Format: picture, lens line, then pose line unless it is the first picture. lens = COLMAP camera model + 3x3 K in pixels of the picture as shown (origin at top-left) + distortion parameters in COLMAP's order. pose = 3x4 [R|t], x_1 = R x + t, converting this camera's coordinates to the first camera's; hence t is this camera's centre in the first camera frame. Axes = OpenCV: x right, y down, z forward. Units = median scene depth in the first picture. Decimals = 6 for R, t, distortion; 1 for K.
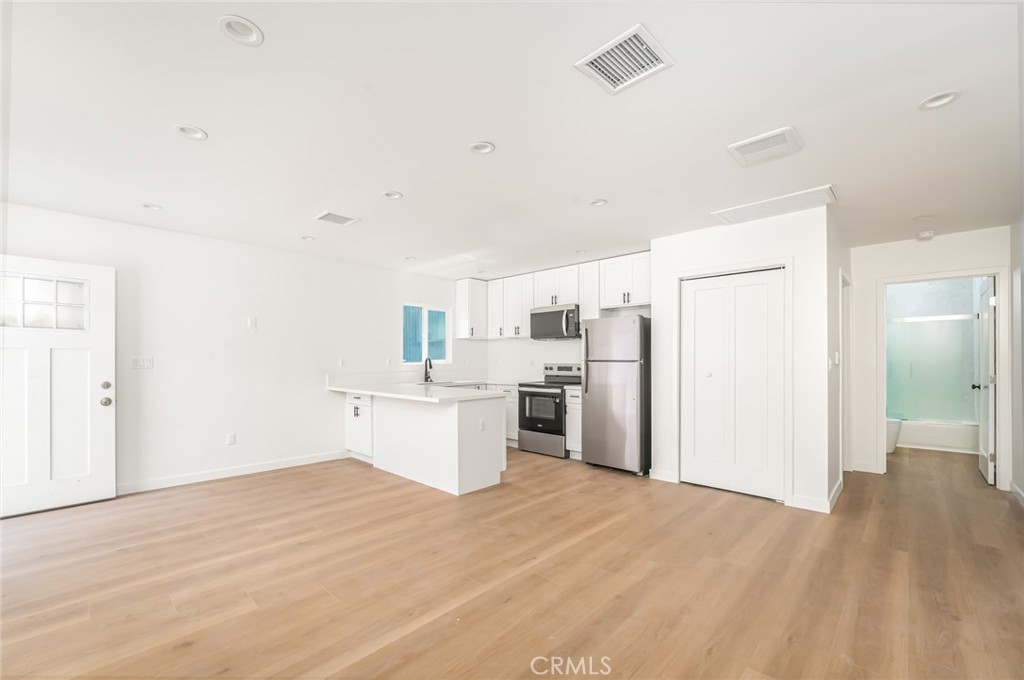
lens RADIAL K [[427.4, 0, 521.5], [0, 427.4, 357.0], [0, 0, 1]] dist [-0.001527, -0.000111]
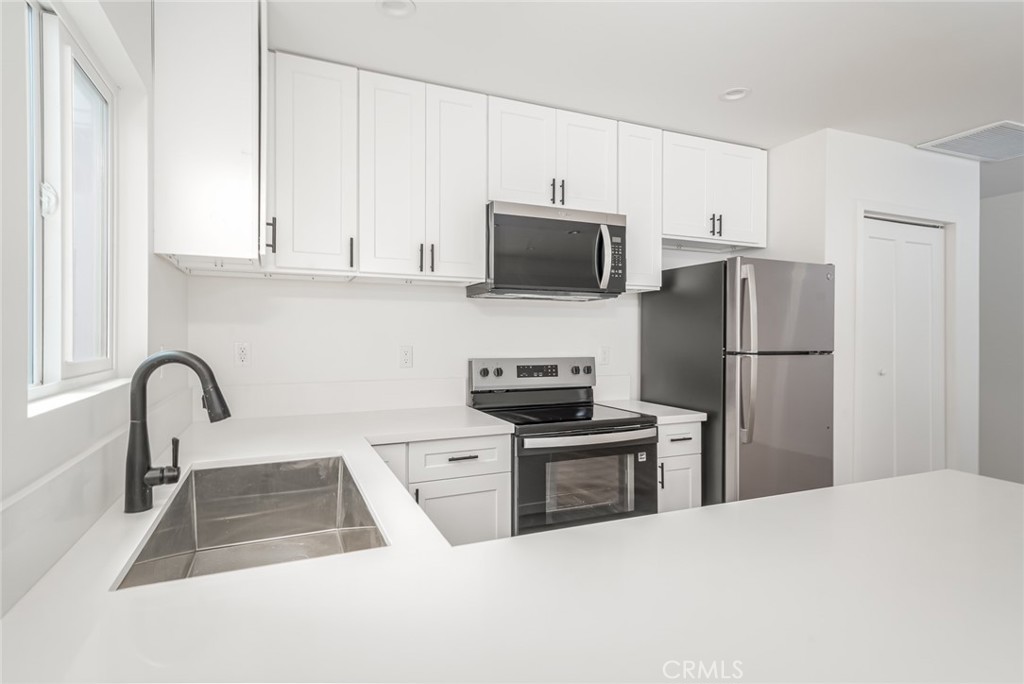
lens RADIAL K [[515.8, 0, 486.5], [0, 515.8, 341.4], [0, 0, 1]] dist [-0.001309, -0.000140]
pose [[0.404137, -0.005008, 0.914685, -0.383557], [-0.006292, 0.999946, 0.008254, -0.004352], [-0.914677, -0.009091, 0.404084, 0.913091]]
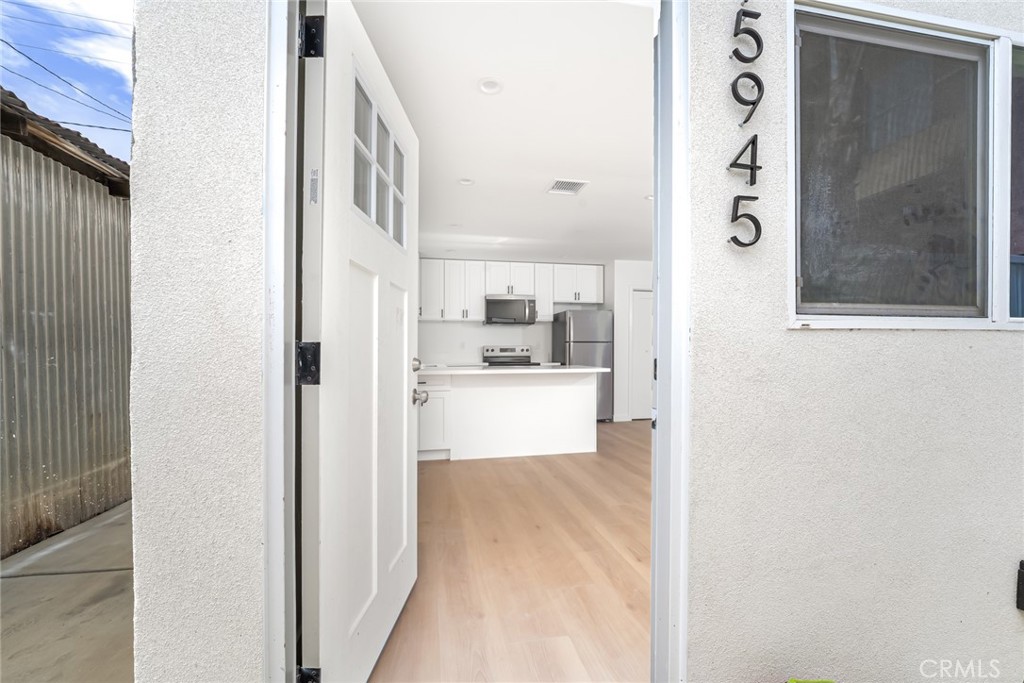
lens RADIAL K [[413.9, 0, 502.0], [0, 413.9, 353.1], [0, 0, 1]] dist [-0.000259, -0.000008]
pose [[0.582828, 0.001351, 0.812595, -0.869643], [0.000136, 0.999998, -0.001760, 0.039520], [-0.812596, 0.001136, 0.582826, 0.392365]]
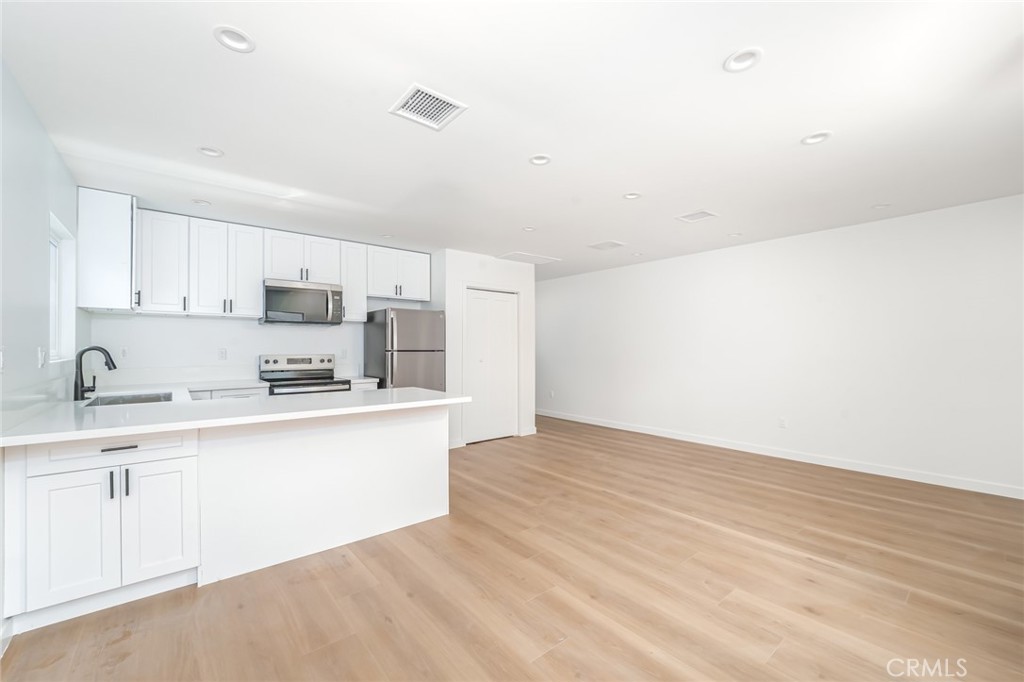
lens RADIAL K [[416.8, 0, 495.8], [0, 416.8, 351.3], [0, 0, 1]] dist [-0.016363, 0.000133]
pose [[0.133985, -0.005226, 0.990970, -0.664679], [-0.002746, 0.999980, 0.005645, 0.003694], [-0.990979, -0.003478, 0.133968, 0.571781]]
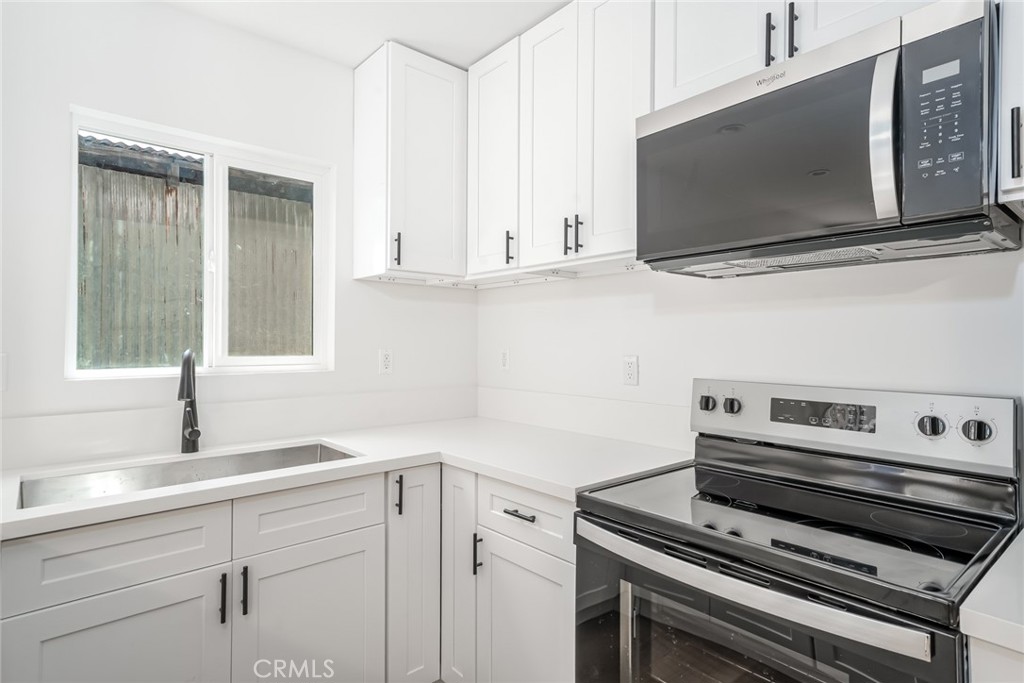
lens RADIAL K [[546.5, 0, 532.7], [0, 546.5, 338.2], [0, 0, 1]] dist [0.028512, 0.000135]
pose [[0.995824, 0.005148, -0.091154, -0.005034], [-0.005527, 0.999977, -0.003901, -0.005571], [0.091132, 0.004389, 0.995829, 0.796987]]
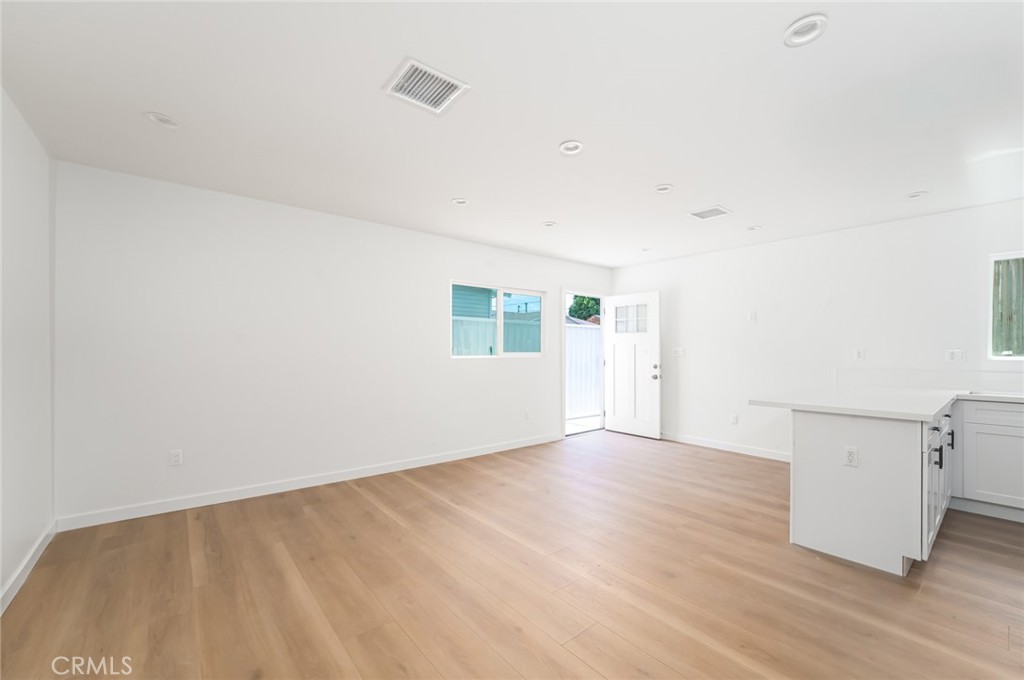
lens RADIAL K [[413.9, 0, 502.0], [0, 413.9, 351.6], [0, 0, 1]] dist [-0.000259, -0.000008]
pose [[-0.140807, 0.003035, -0.990032, 0.426107], [0.003101, 0.999992, 0.002625, 0.003503], [0.990032, -0.002700, -0.140816, 0.443735]]
